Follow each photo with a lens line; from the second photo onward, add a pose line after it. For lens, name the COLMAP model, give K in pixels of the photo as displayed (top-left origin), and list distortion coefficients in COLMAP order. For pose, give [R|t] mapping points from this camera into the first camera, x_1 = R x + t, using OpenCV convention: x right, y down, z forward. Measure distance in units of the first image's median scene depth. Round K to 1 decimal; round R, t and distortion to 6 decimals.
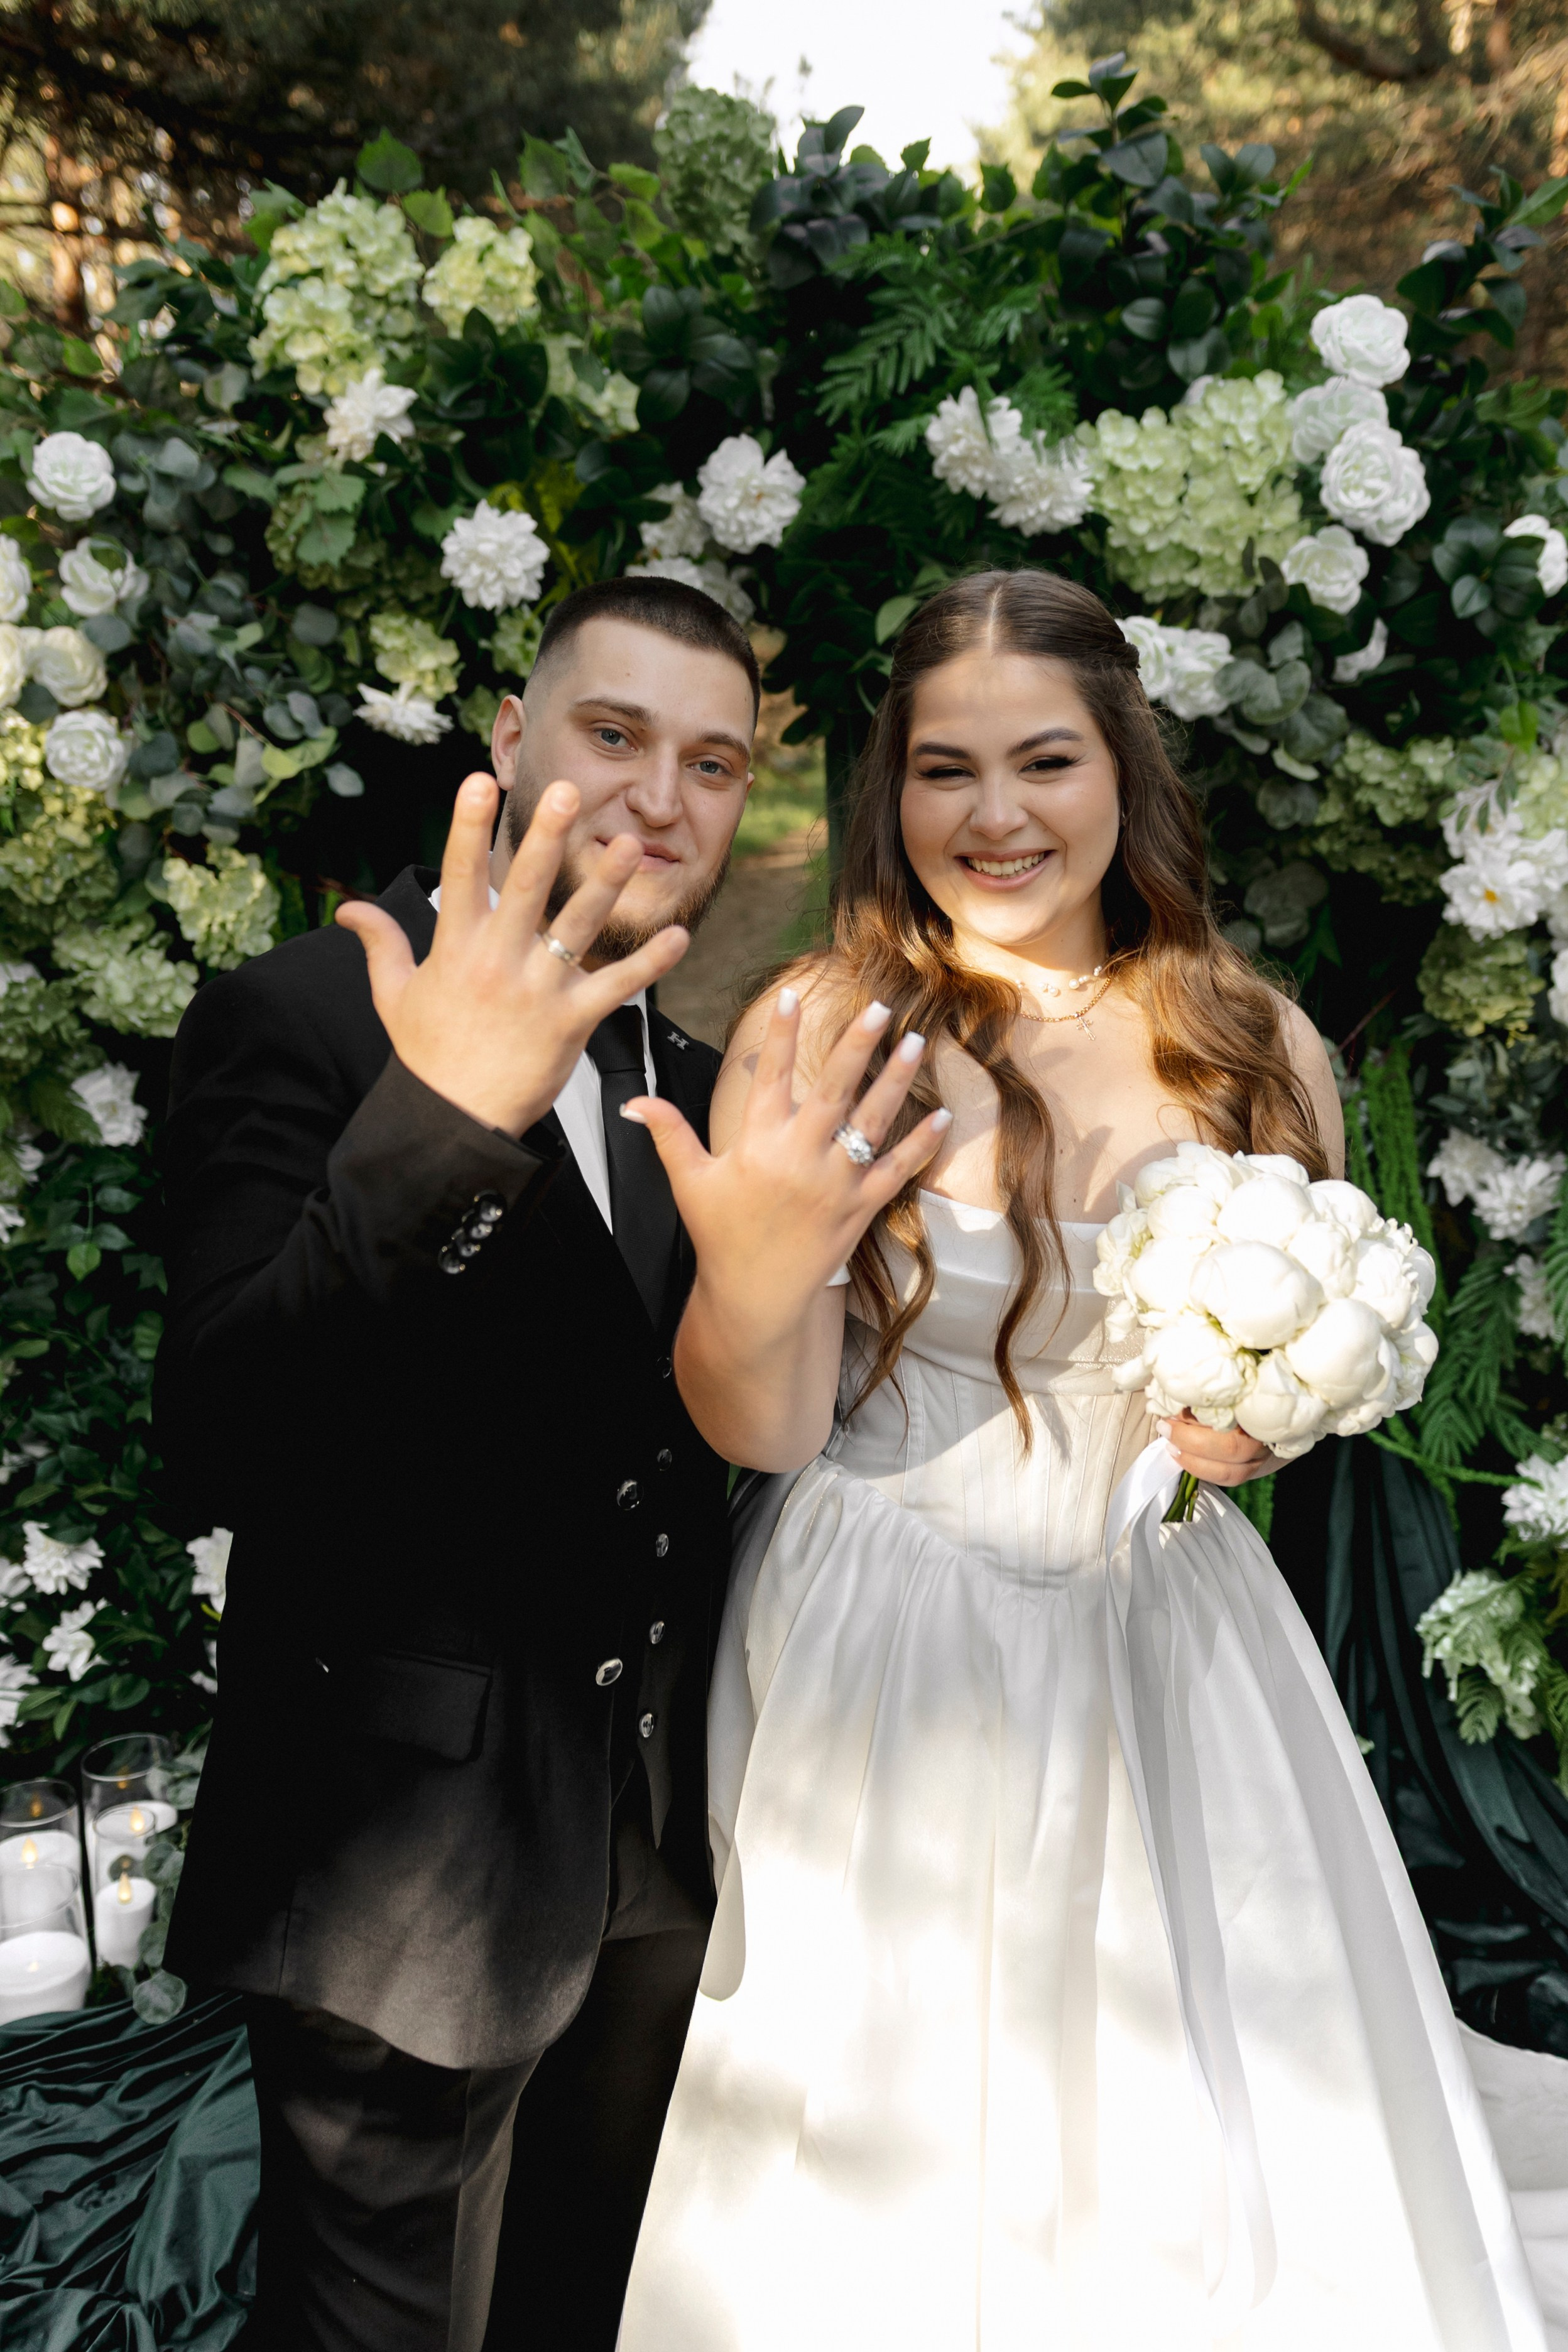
lens RADIAL K [[1999.1, 0, 791.6], [0, 1999.1, 1169.3], [0, 0, 1]] dist [0.017091, 0.008237]
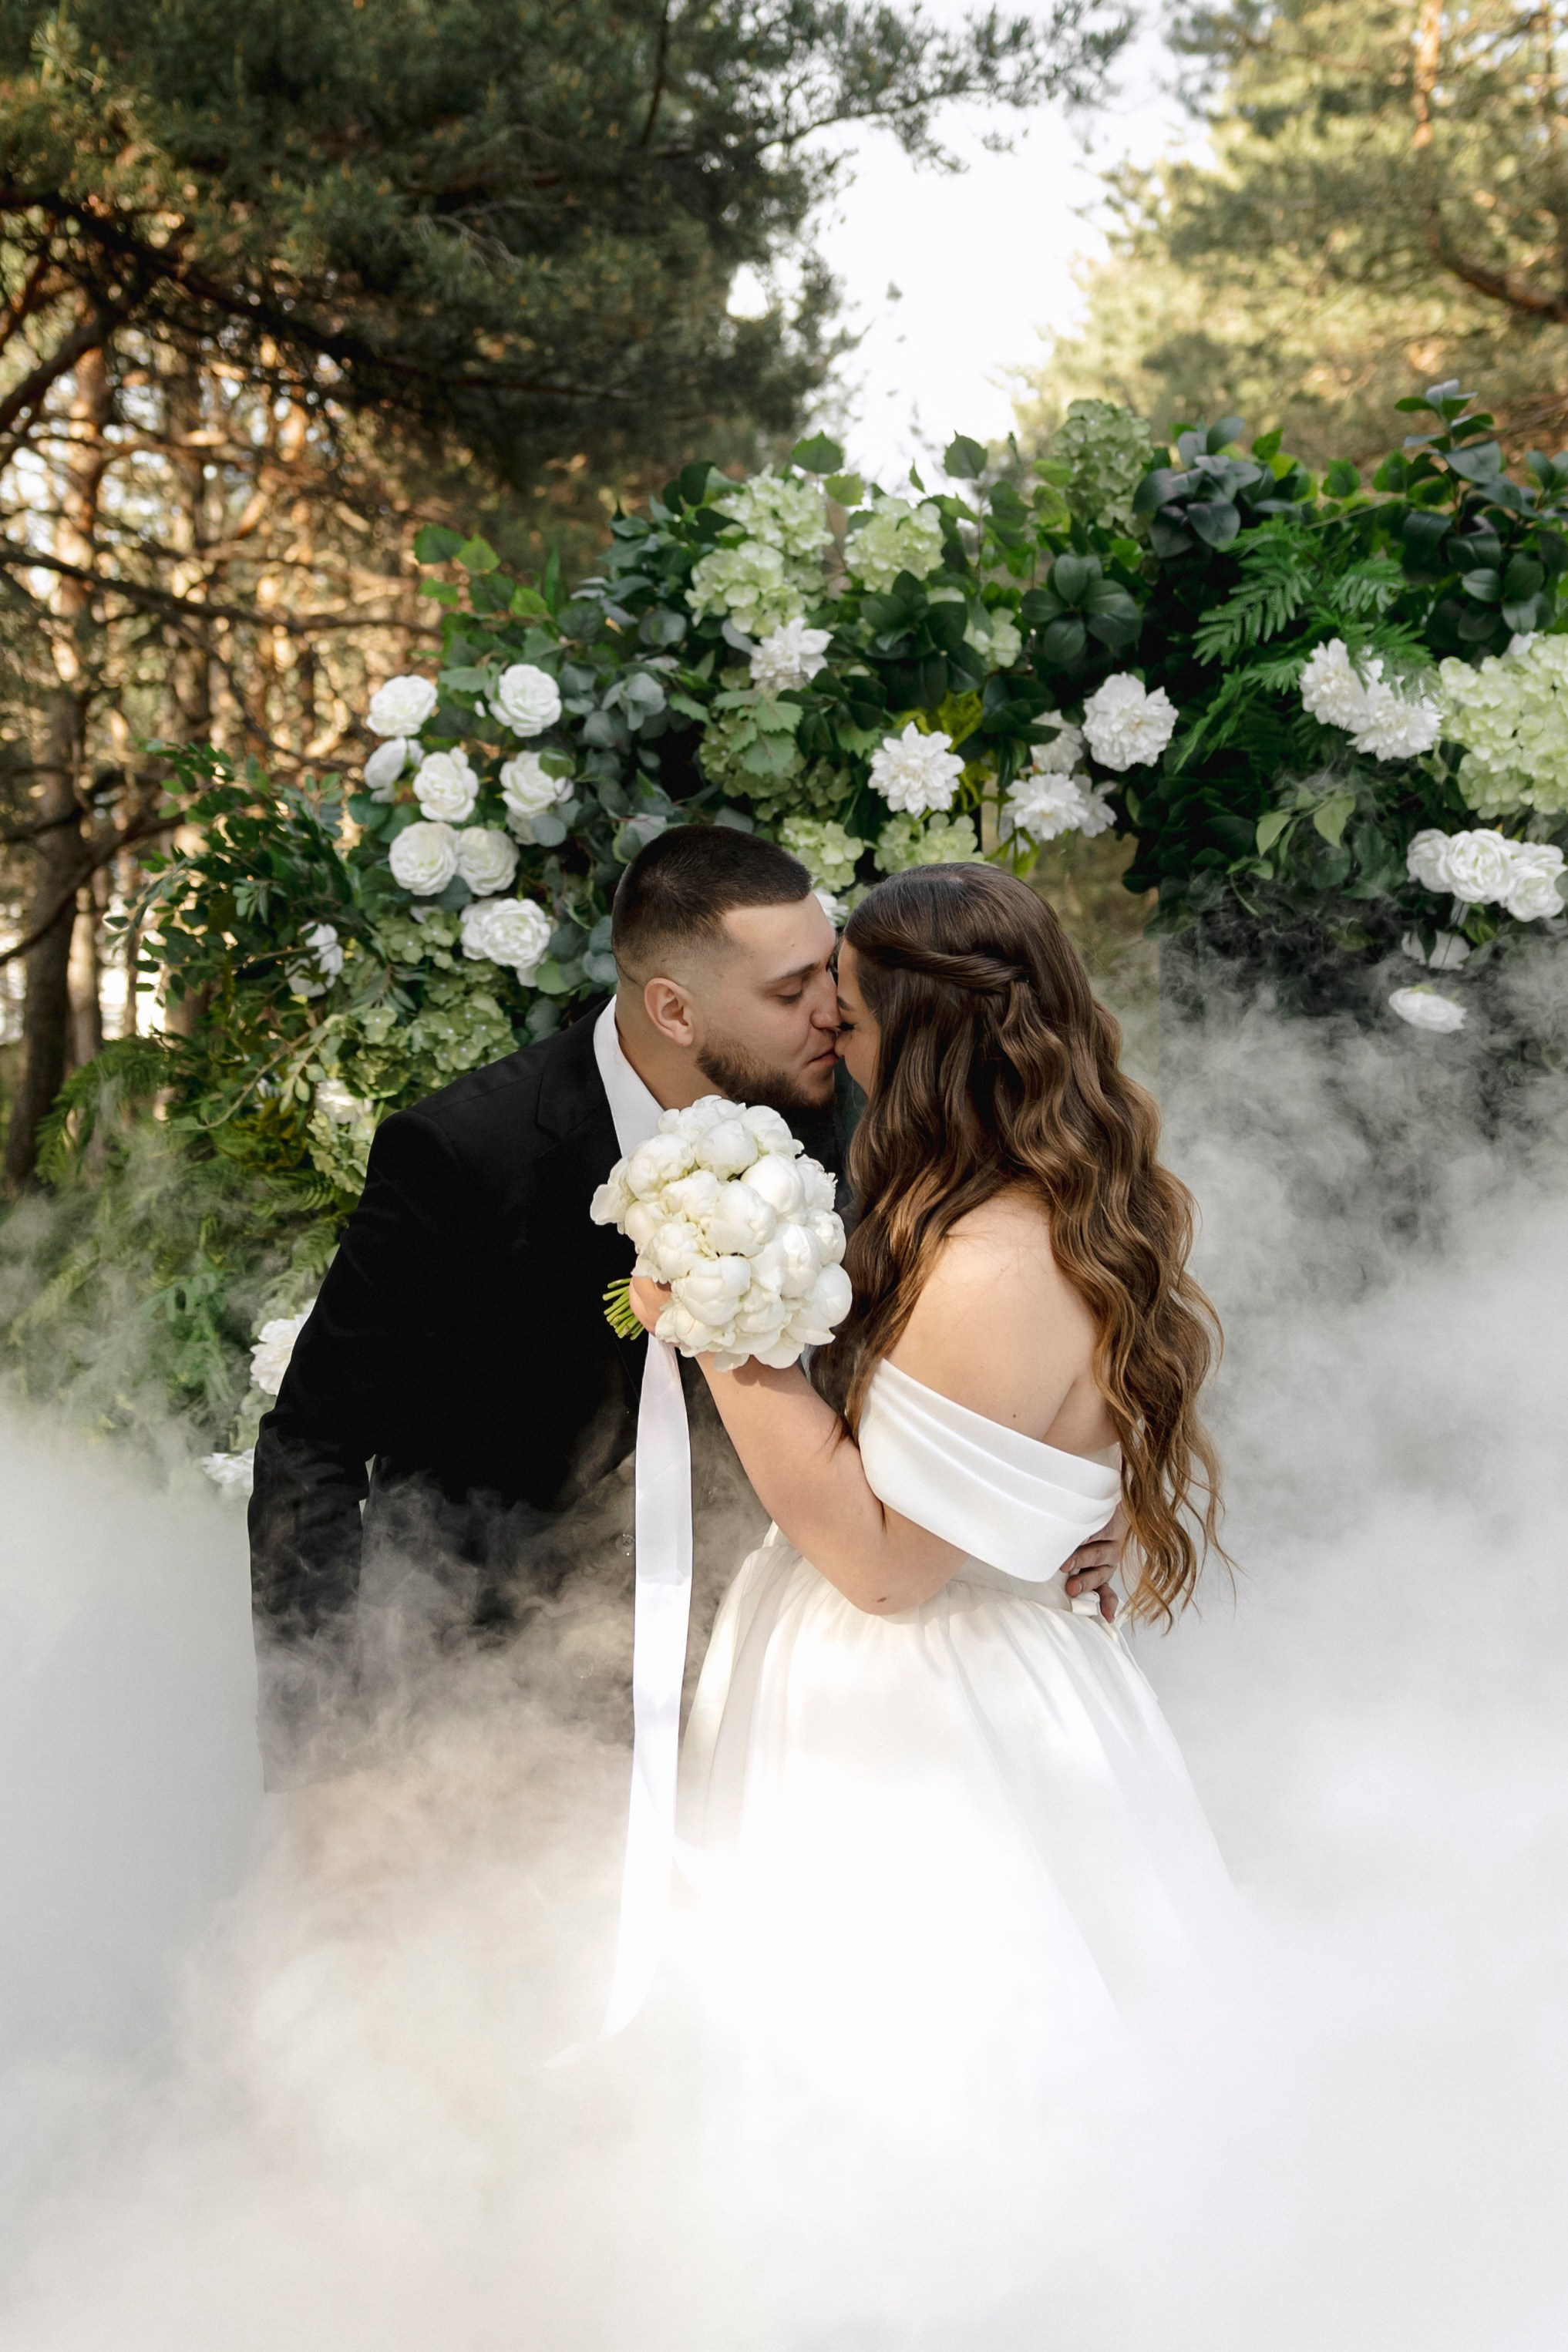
lens RADIAL K [[2663.1, 0, 636.3], [0, 2663.1, 936.4], [0, 0, 1]] dist [0.005601, 0.000000]
pose [[0.998643, 0.019061, -0.048468, -0.227793], [-0.030561, 0.968023, -0.248994, 0.169994], [0.042172, 0.250137, 0.967291, -0.455076]]
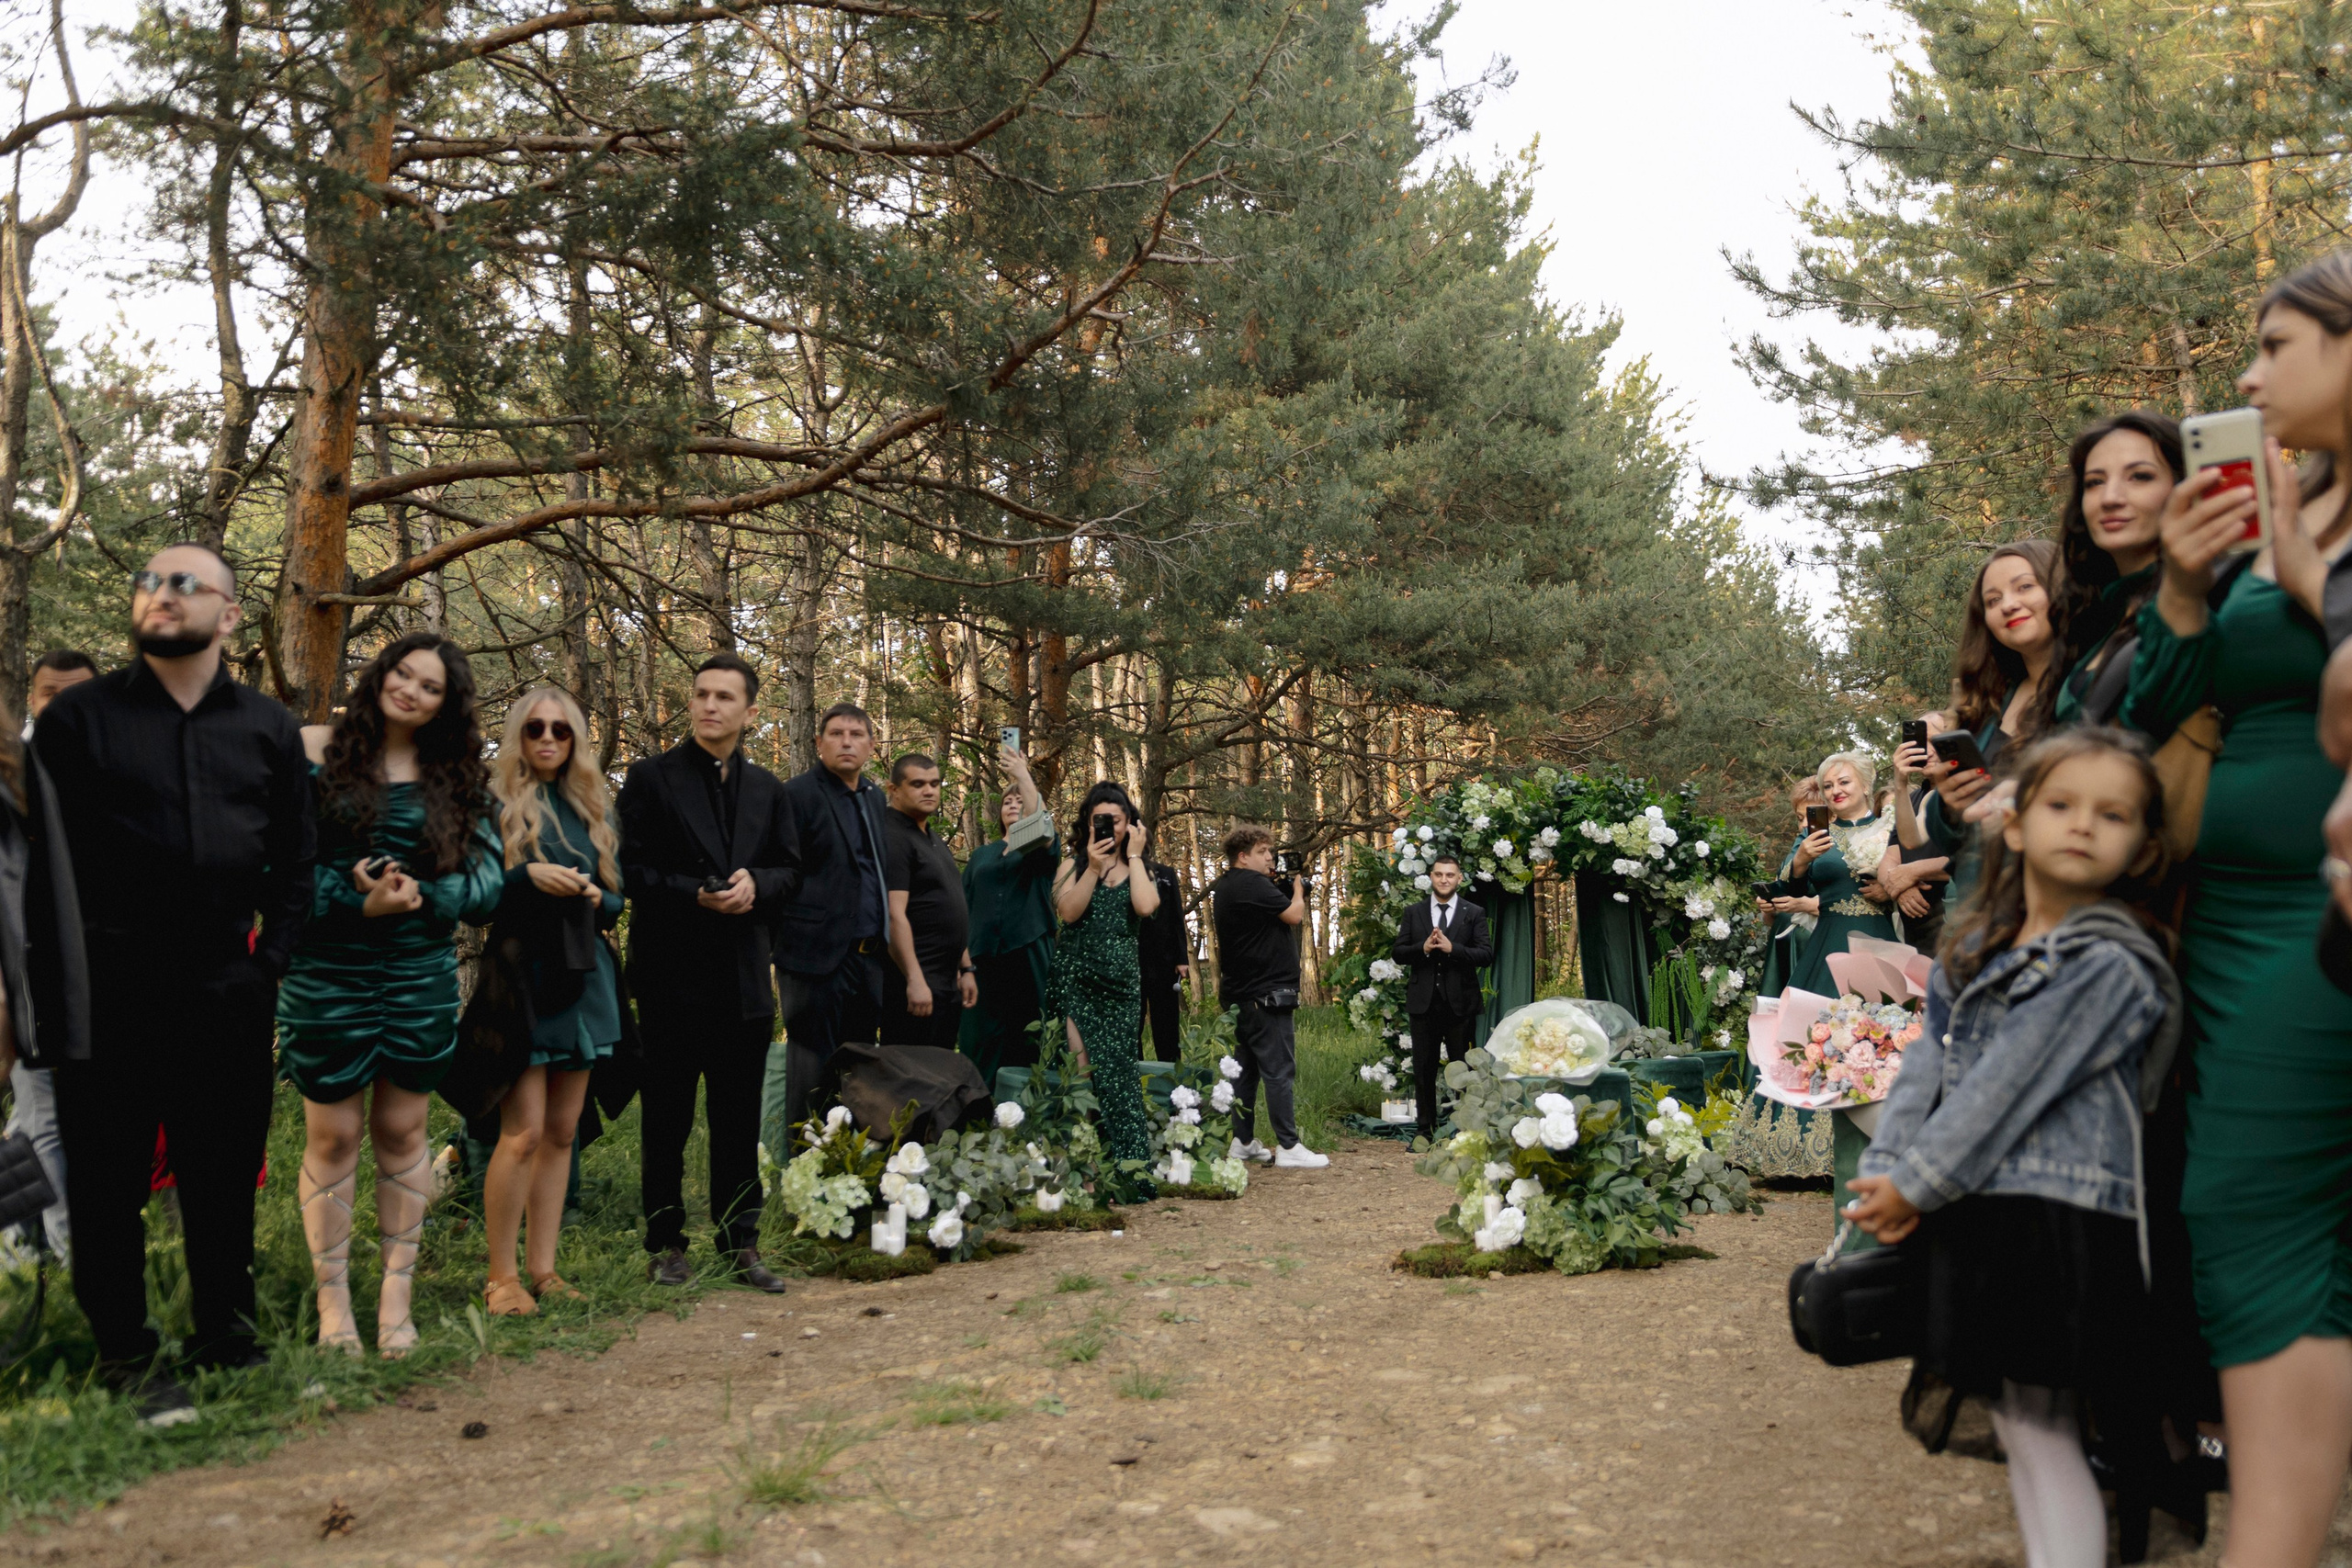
lens RADIAL K [[1998.9, 0, 1173.1], [0, 1998.9, 777.0], [0, 0, 1]] dist [0.017091, 0.008237]
pose [[0.952633, -0.007804, -0.304021, 0.657258], [-0.083002, 0.955047, -0.284597, 1.142597], [0.292575, 0.296351, 0.909162, -4.298989]]
